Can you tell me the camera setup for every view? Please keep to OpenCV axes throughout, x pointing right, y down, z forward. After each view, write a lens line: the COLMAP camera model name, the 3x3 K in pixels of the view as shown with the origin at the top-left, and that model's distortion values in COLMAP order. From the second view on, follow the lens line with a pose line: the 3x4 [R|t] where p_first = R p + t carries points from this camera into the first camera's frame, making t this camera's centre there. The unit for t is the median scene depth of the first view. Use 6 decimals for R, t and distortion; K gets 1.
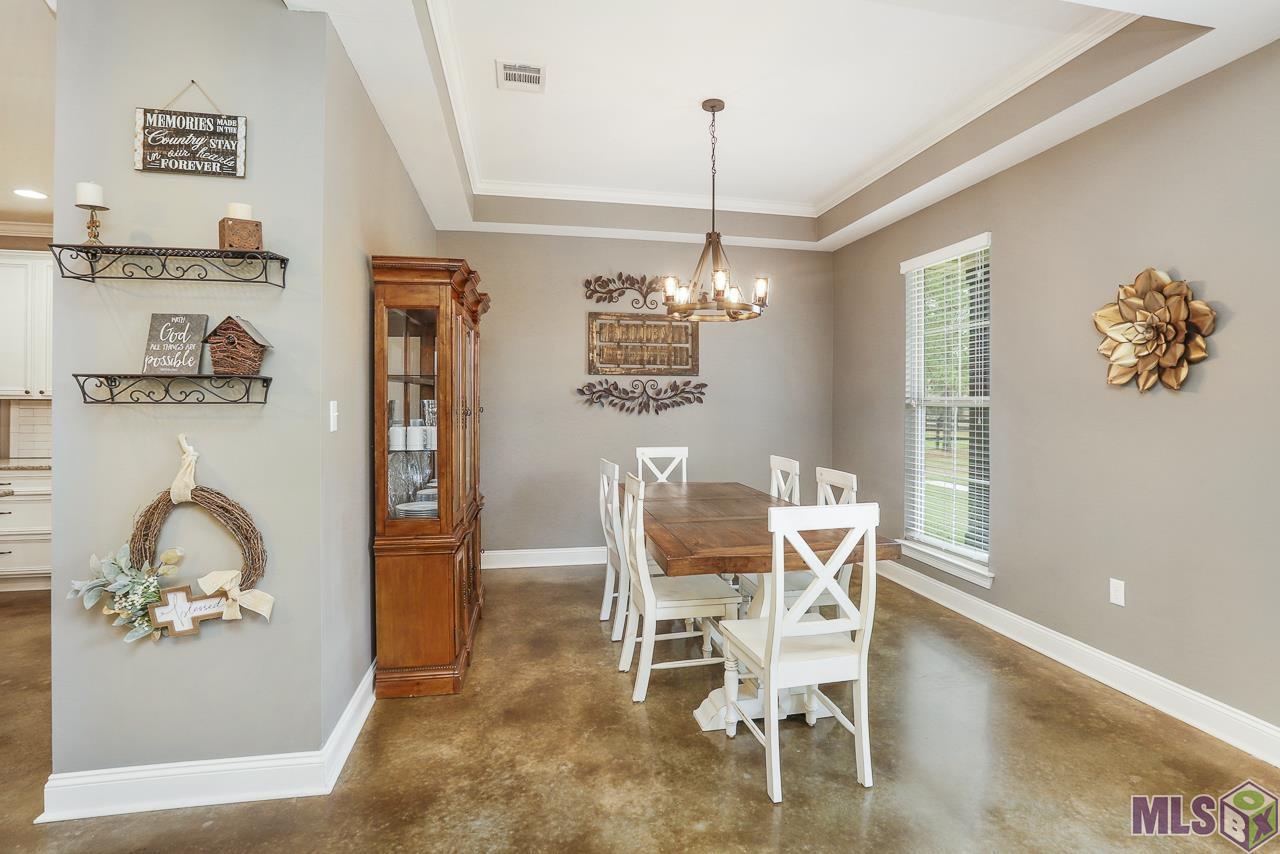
lens RADIAL K [[647.4, 0, 684.8], [0, 647.4, 393.5], [0, 0, 1]] dist [-0.023310, 0.002214]
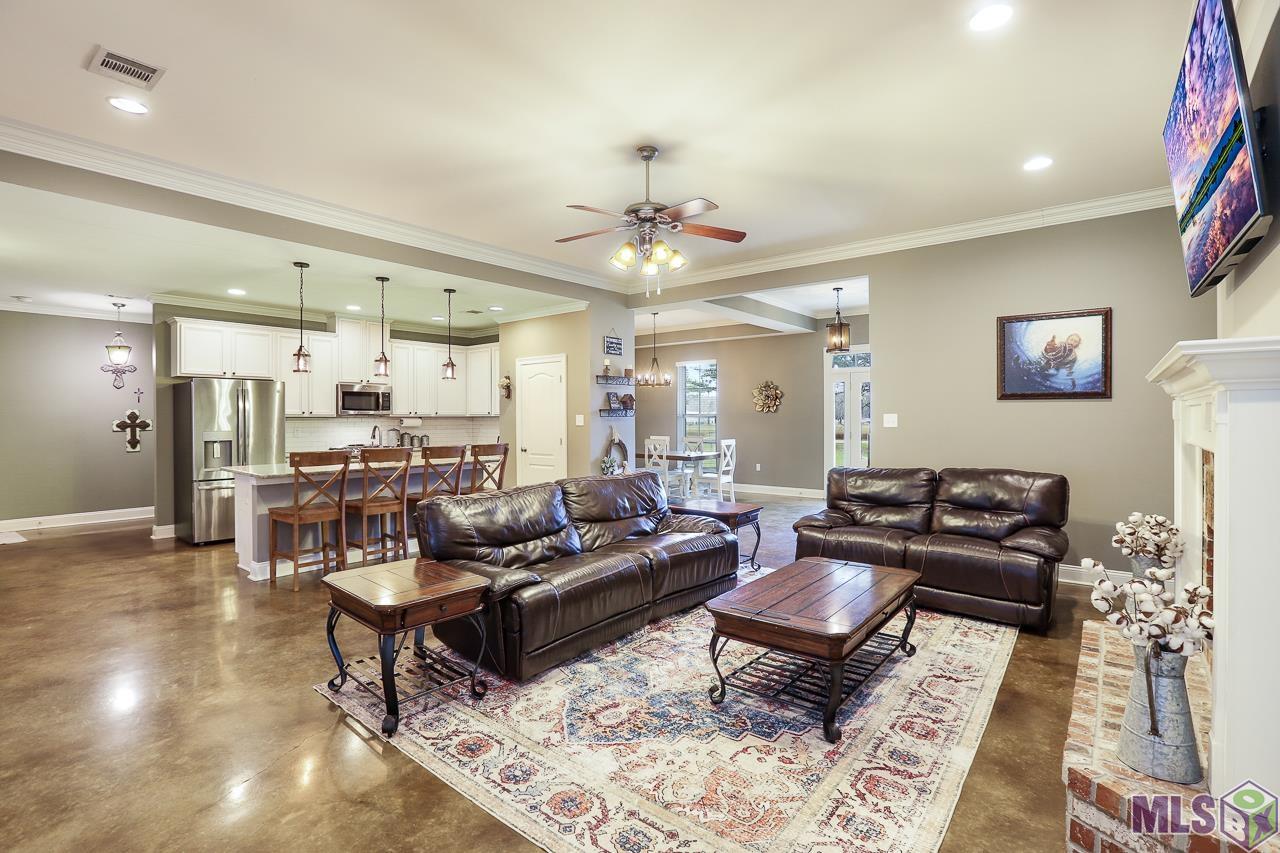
lens RADIAL K [[607.2, 0, 645.6], [0, 607.2, 417.4], [0, 0, 1]] dist [-0.033877, 0.011012]
pose [[0.789902, -0.005244, 0.613211, -2.011466], [-0.001926, 0.999937, 0.011032, -0.013433], [-0.613231, -0.009895, 0.789842, -1.380265]]
